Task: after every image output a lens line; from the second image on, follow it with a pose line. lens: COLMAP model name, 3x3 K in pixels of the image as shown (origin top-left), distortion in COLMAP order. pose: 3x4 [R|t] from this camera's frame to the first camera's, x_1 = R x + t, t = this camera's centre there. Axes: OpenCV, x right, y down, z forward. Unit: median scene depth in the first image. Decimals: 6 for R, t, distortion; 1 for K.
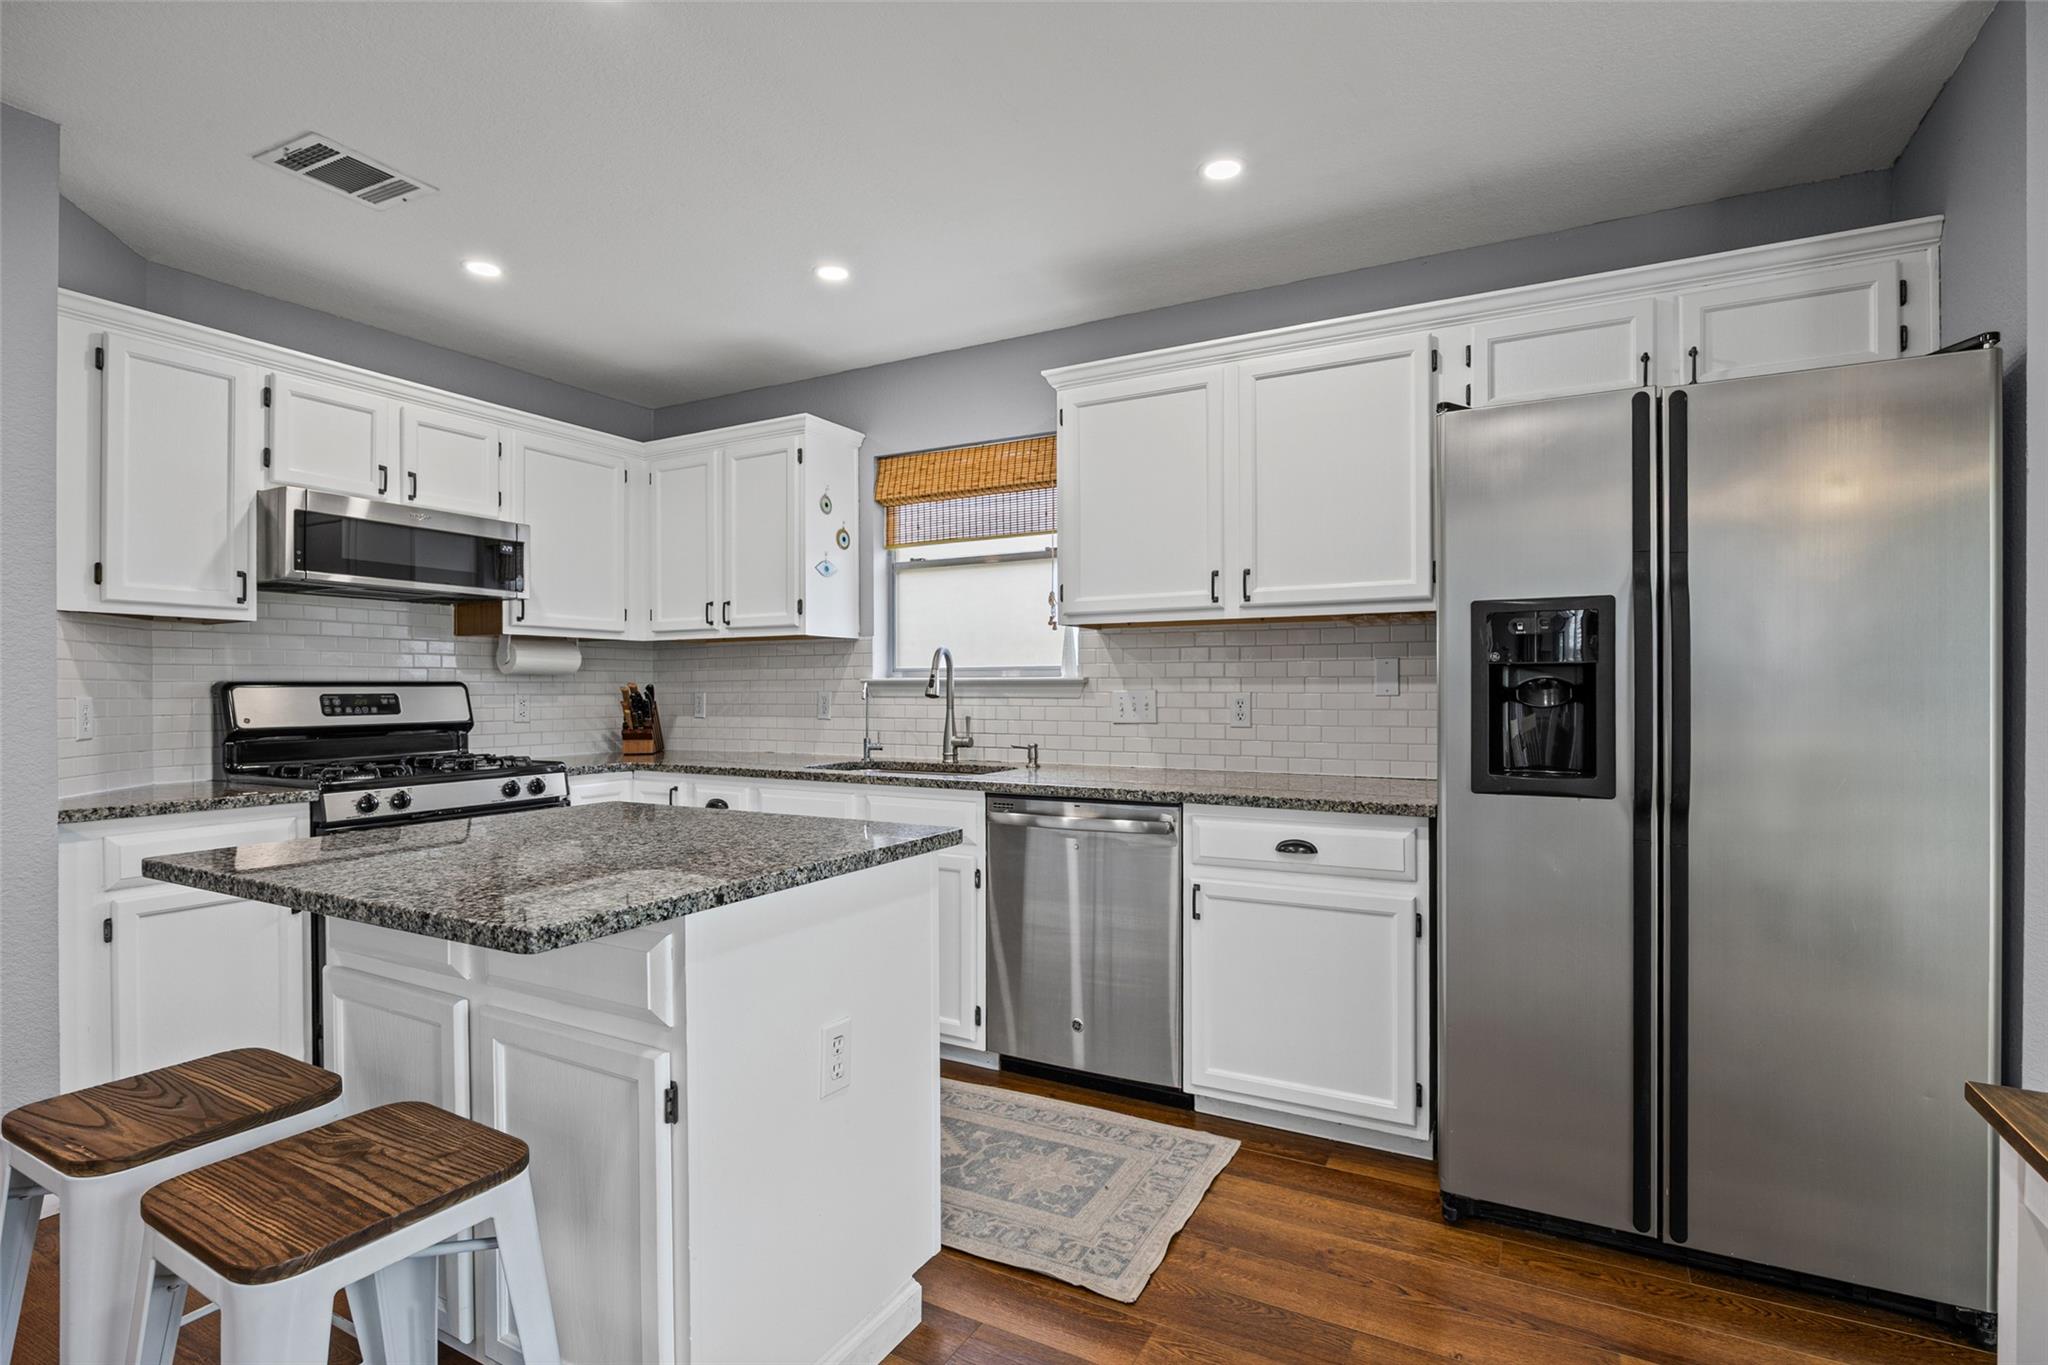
lens RADIAL K [[992.6, 0, 1043.6], [0, 992.6, 687.3], [0, 0, 1]] dist [-0.000377, 0.000513]
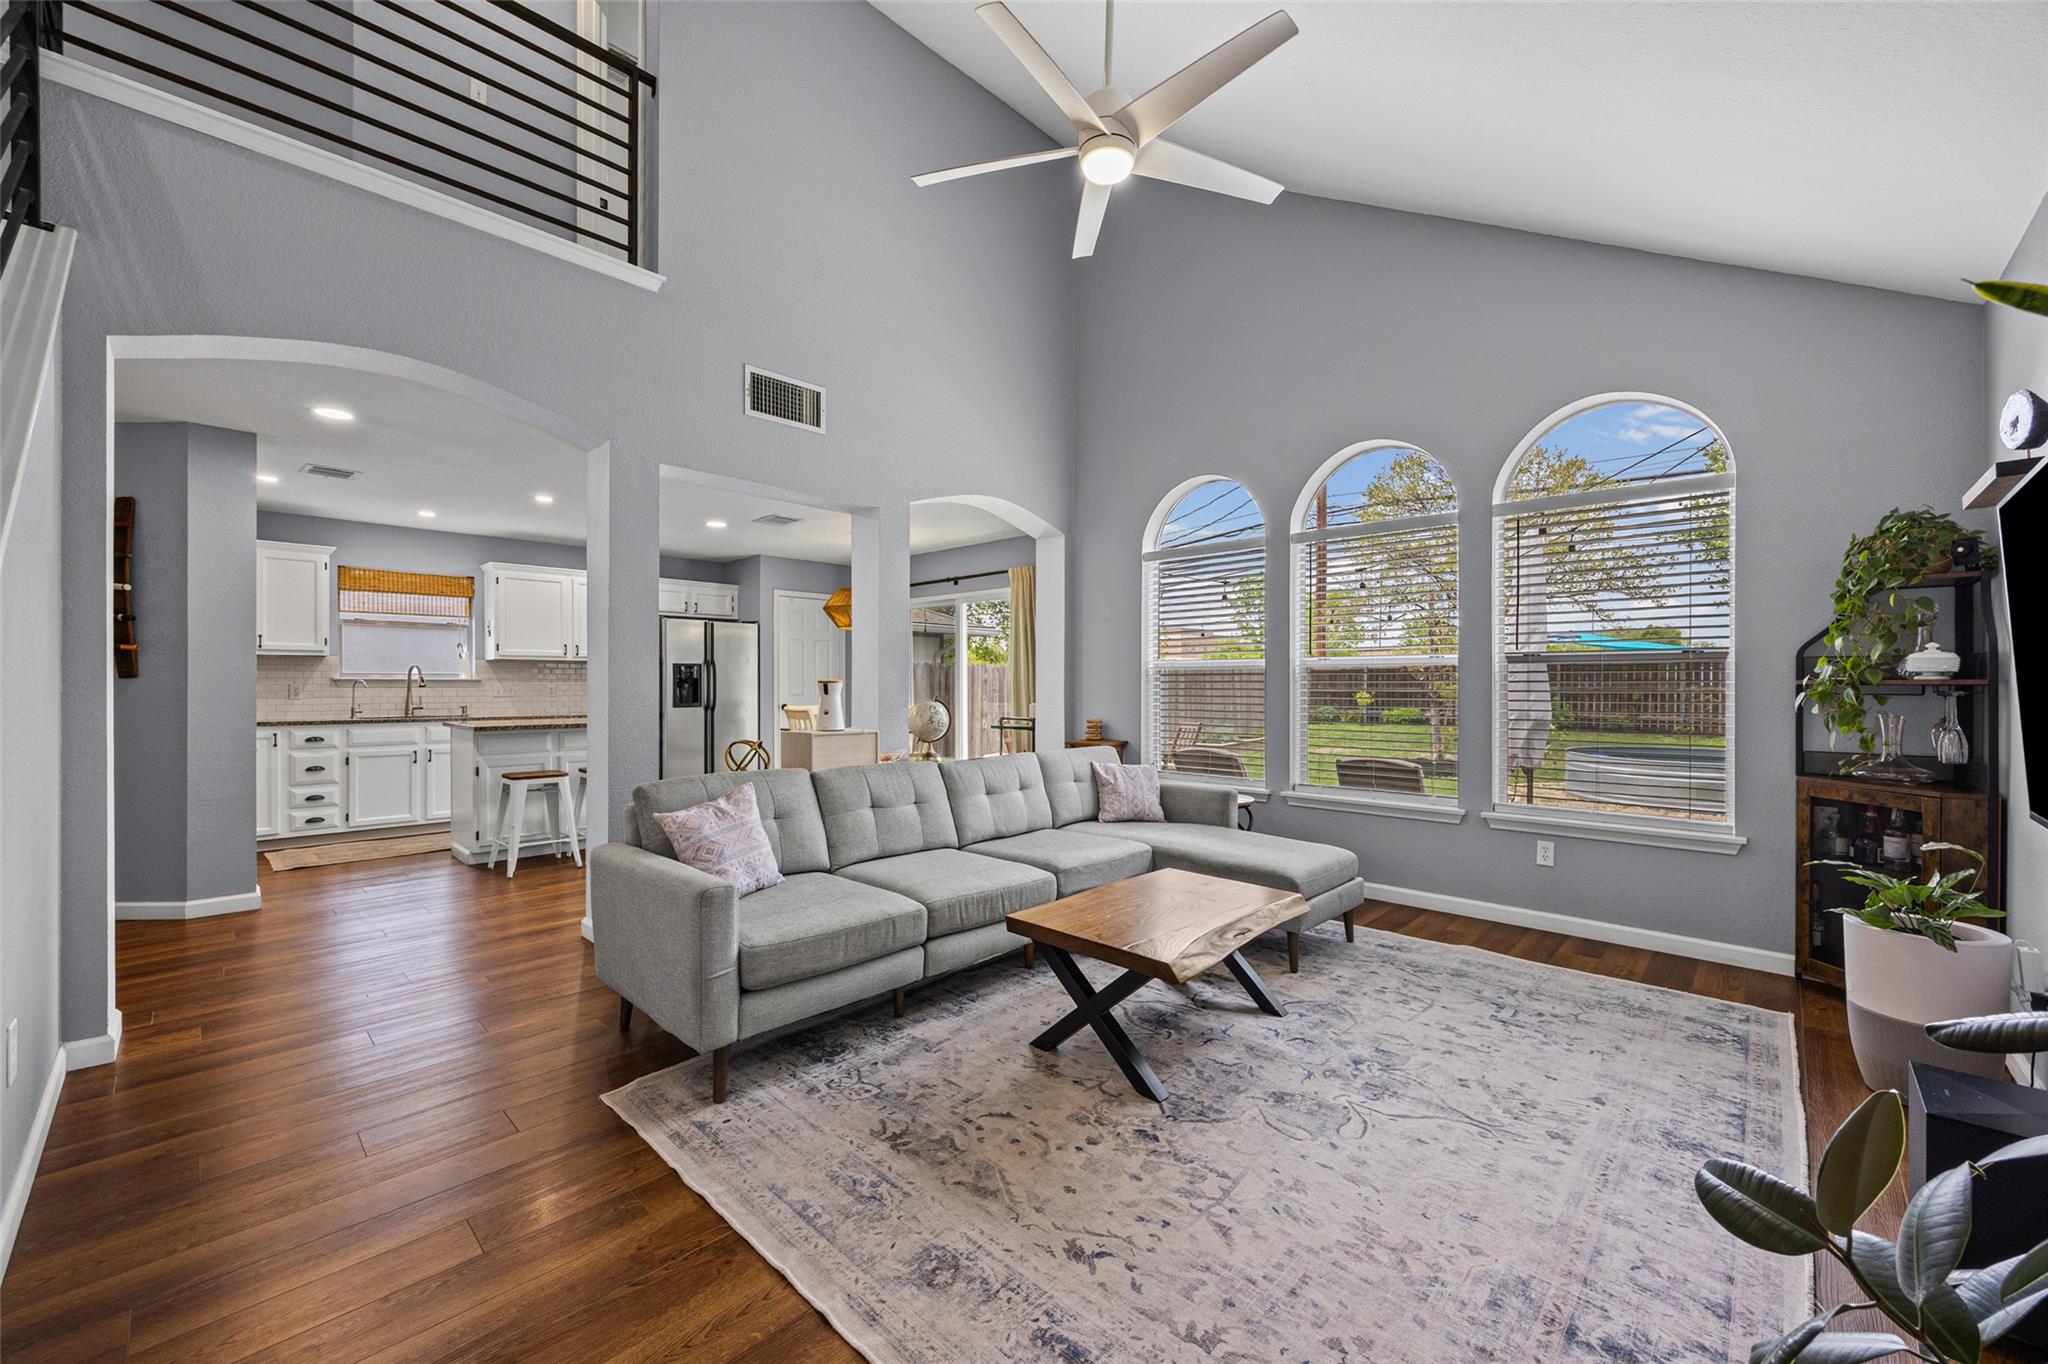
lens RADIAL K [[788.2, 0, 1033.9], [0, 788.2, 685.1], [0, 0, 1]] dist [-0.003123, -0.000065]
pose [[0.243605, 0.004125, 0.969866, -1.604634], [0.001693, 0.999988, -0.004678, 0.017762], [-0.969873, 0.002781, 0.243595, -0.859995]]
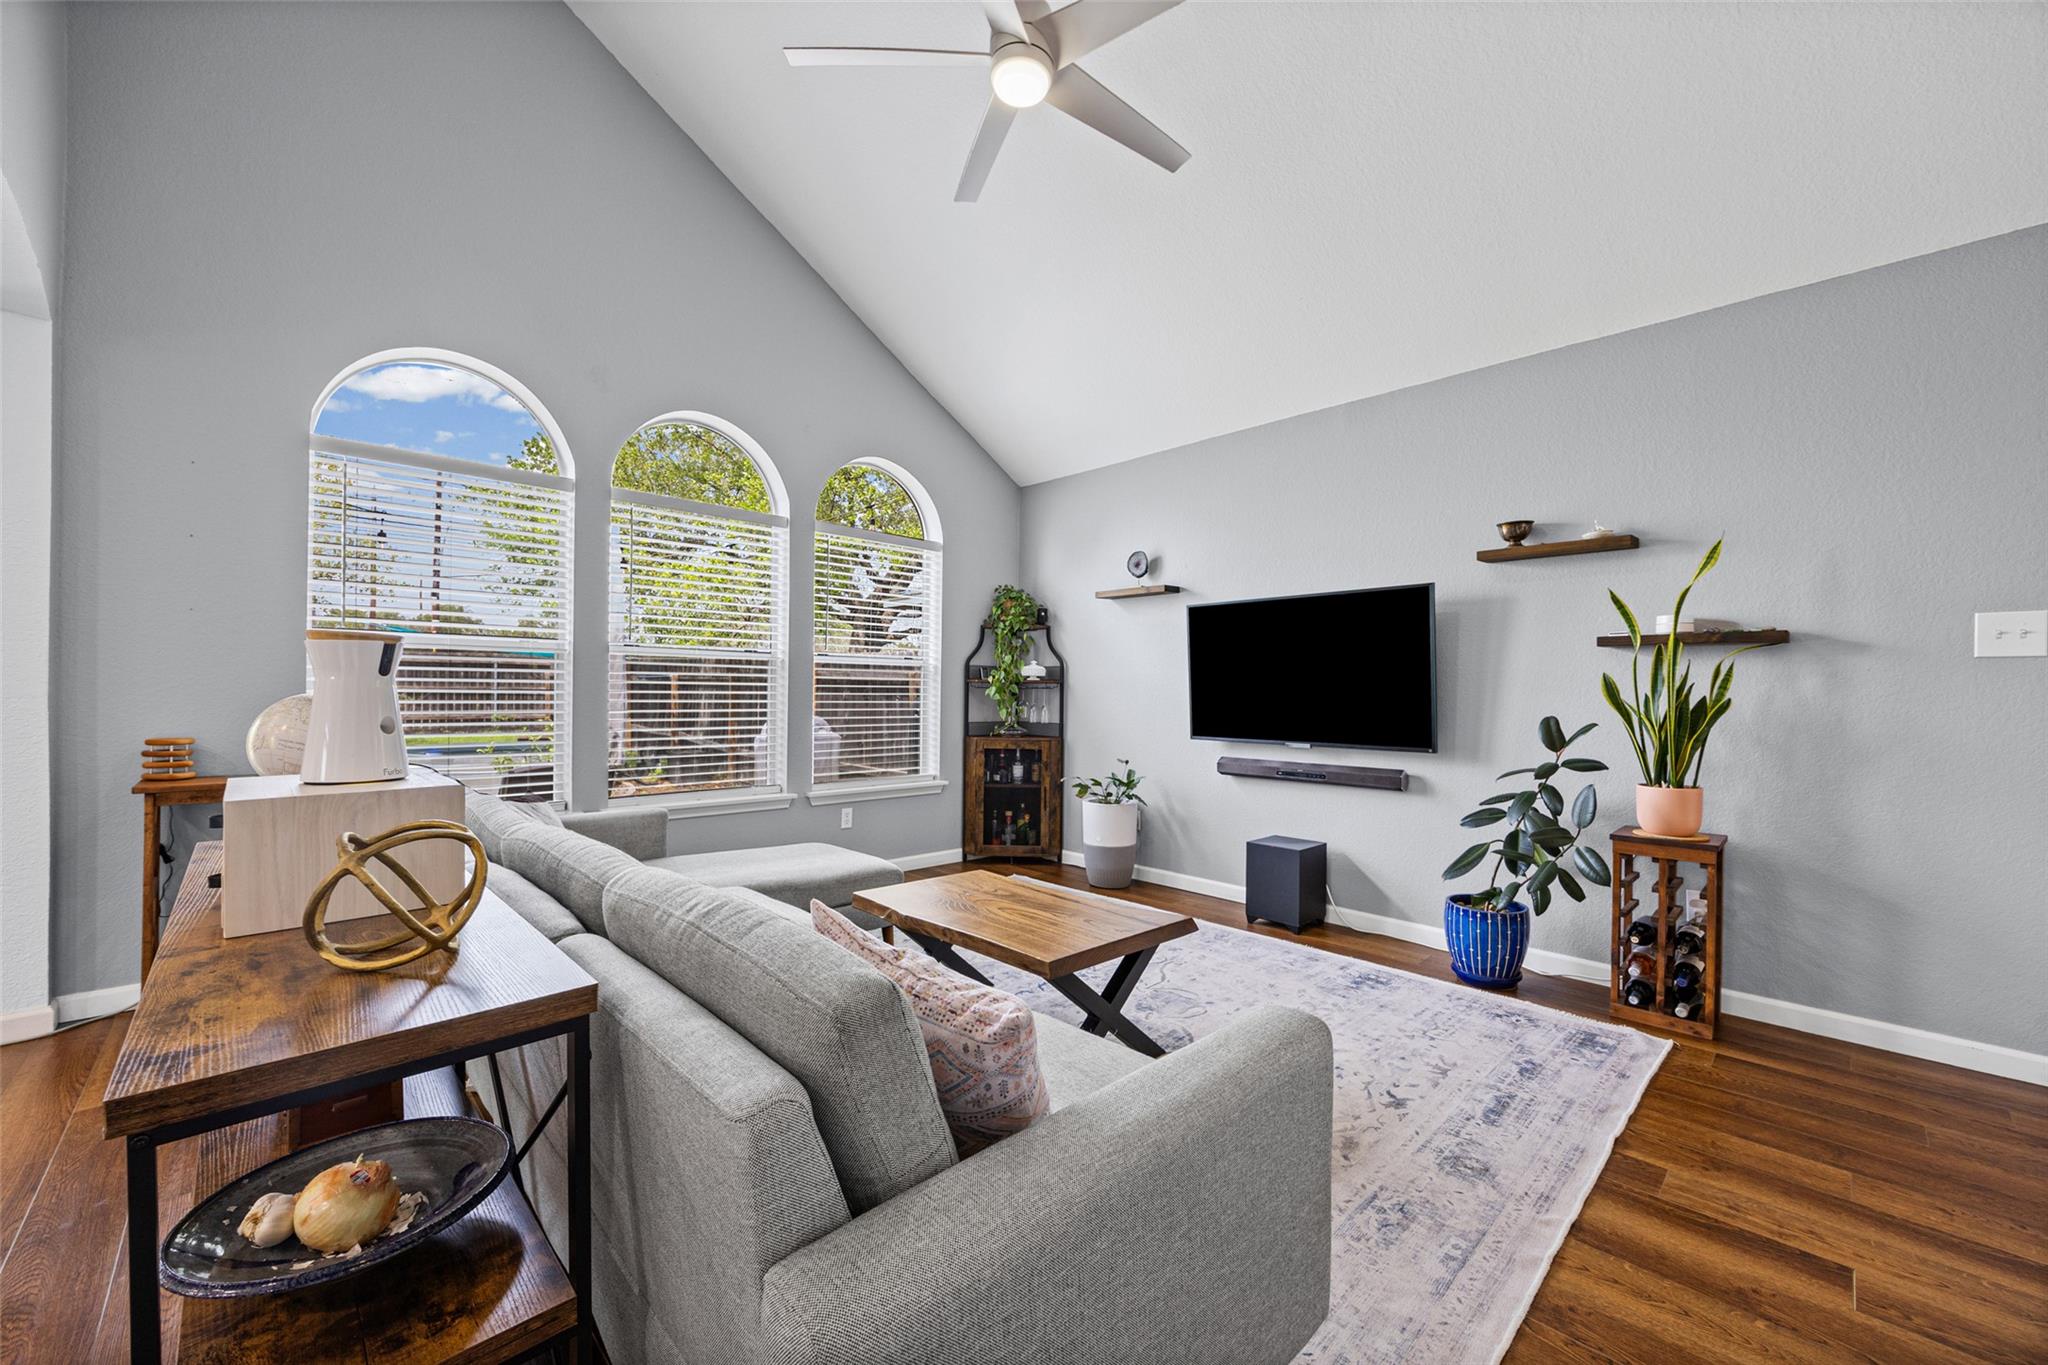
lens RADIAL K [[788.2, 0, 1024.0], [0, 788.2, 690.7], [0, 0, 1]] dist [-0.003123, -0.000065]
pose [[-0.953685, -0.005416, 0.300757, -1.033878], [-0.006098, 0.999981, -0.001331, 0.033039], [-0.300744, -0.003103, -0.953700, -0.074025]]
